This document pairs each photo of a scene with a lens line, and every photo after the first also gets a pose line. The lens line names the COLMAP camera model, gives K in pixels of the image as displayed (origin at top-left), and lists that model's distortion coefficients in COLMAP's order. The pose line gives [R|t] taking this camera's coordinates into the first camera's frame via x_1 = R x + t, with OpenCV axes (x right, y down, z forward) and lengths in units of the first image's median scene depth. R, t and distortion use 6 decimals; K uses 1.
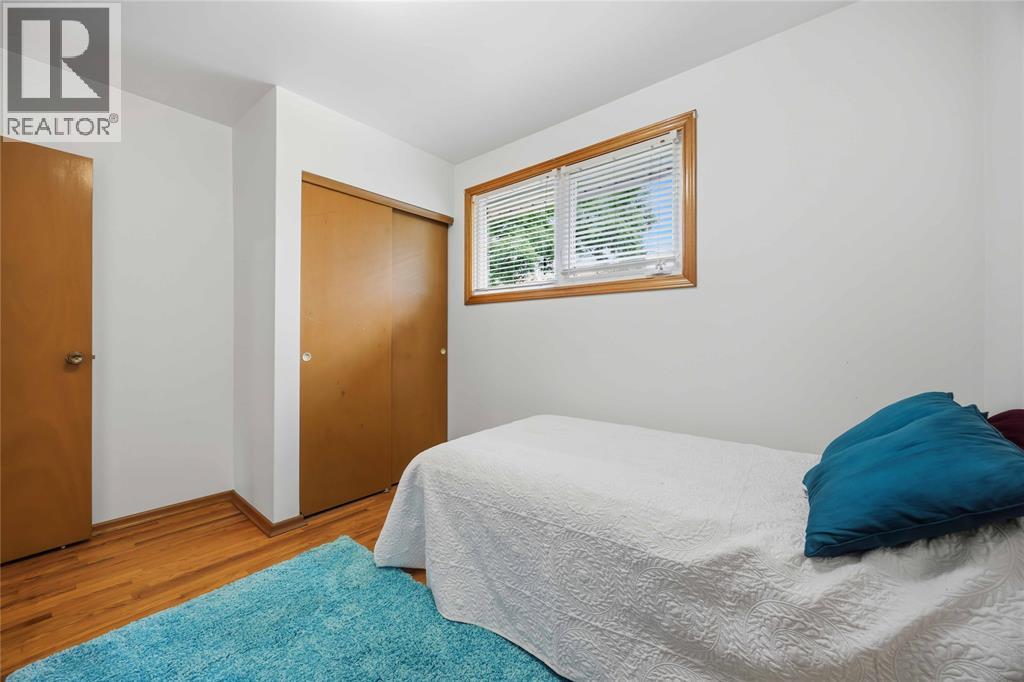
lens RADIAL K [[393.5, 0, 510.4], [0, 393.5, 338.1], [0, 0, 1]] dist [-0.002176, 0.000232]
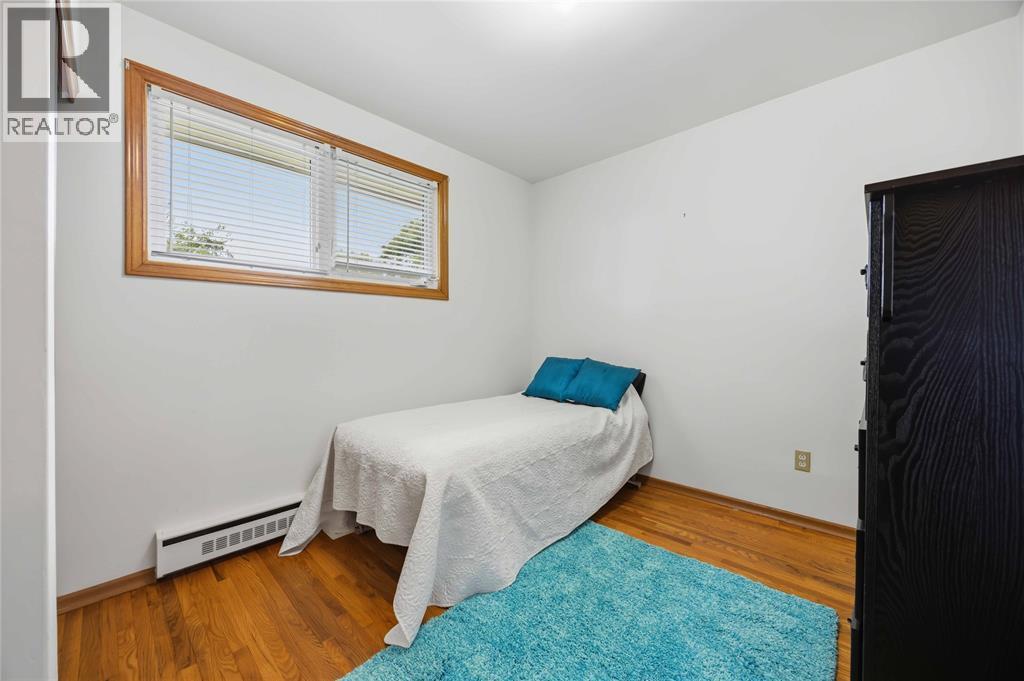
lens RADIAL K [[393.5, 0, 510.4], [0, 393.5, 339.1], [0, 0, 1]] dist [-0.002176, 0.000232]
pose [[0.065732, -0.005947, 0.997820, -0.940427], [0.002957, 0.999979, 0.005765, 0.003036], [-0.997833, 0.002572, 0.065748, 0.678587]]
